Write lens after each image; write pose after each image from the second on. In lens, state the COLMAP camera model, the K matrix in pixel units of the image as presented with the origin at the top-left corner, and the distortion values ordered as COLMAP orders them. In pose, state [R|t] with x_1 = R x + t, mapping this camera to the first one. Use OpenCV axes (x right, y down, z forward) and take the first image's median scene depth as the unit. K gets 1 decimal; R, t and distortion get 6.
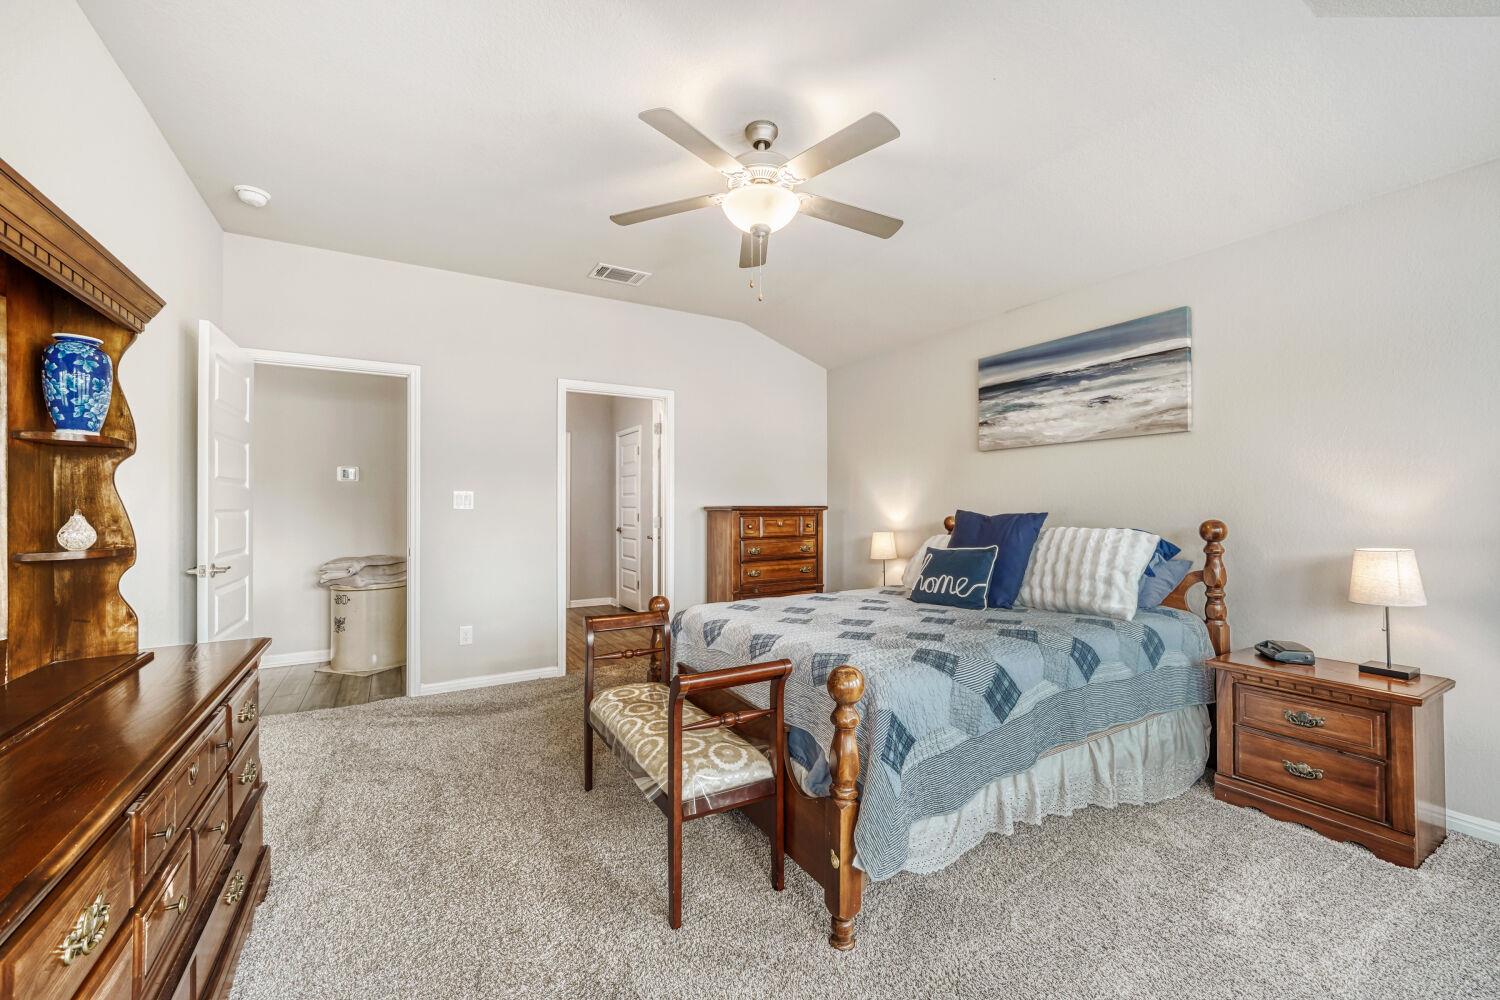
lens RADIAL K [[599.7, 0, 749.5], [0, 599.7, 505.3], [0, 0, 1]] dist [-0.005317, -0.000041]
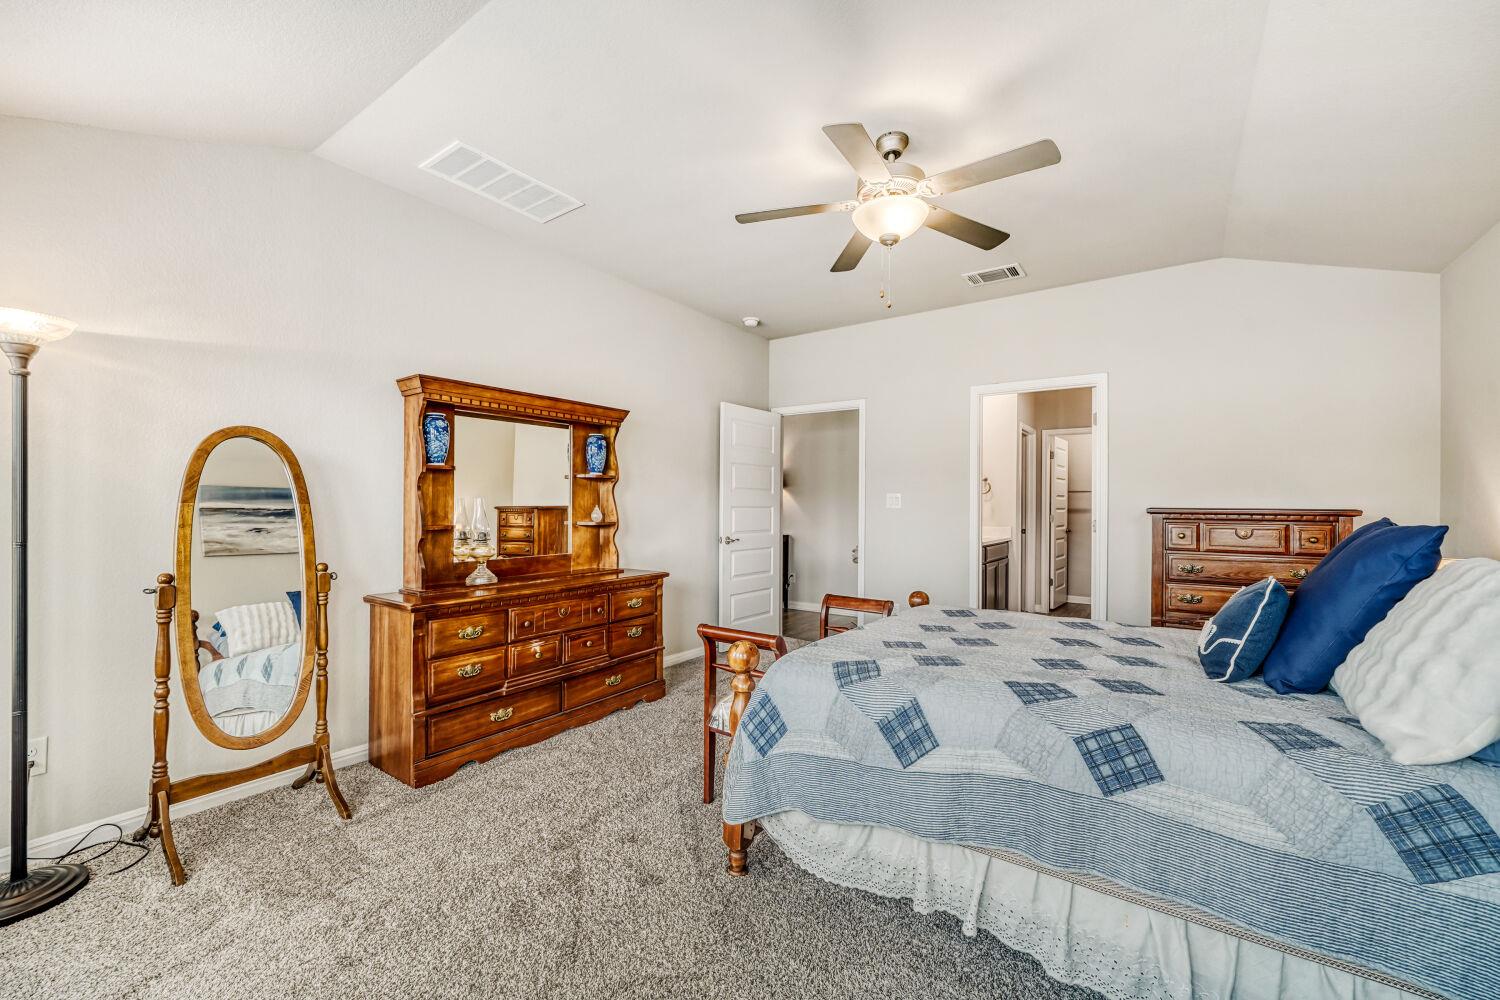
lens RADIAL K [[599.7, 0, 749.5], [0, 599.7, 505.3], [0, 0, 1]] dist [-0.005317, -0.000041]
pose [[0.409938, 0.006548, -0.912090, 1.087873], [-0.005415, 0.999974, 0.004746, -0.006892], [0.912097, 0.002993, 0.409963, 0.452620]]
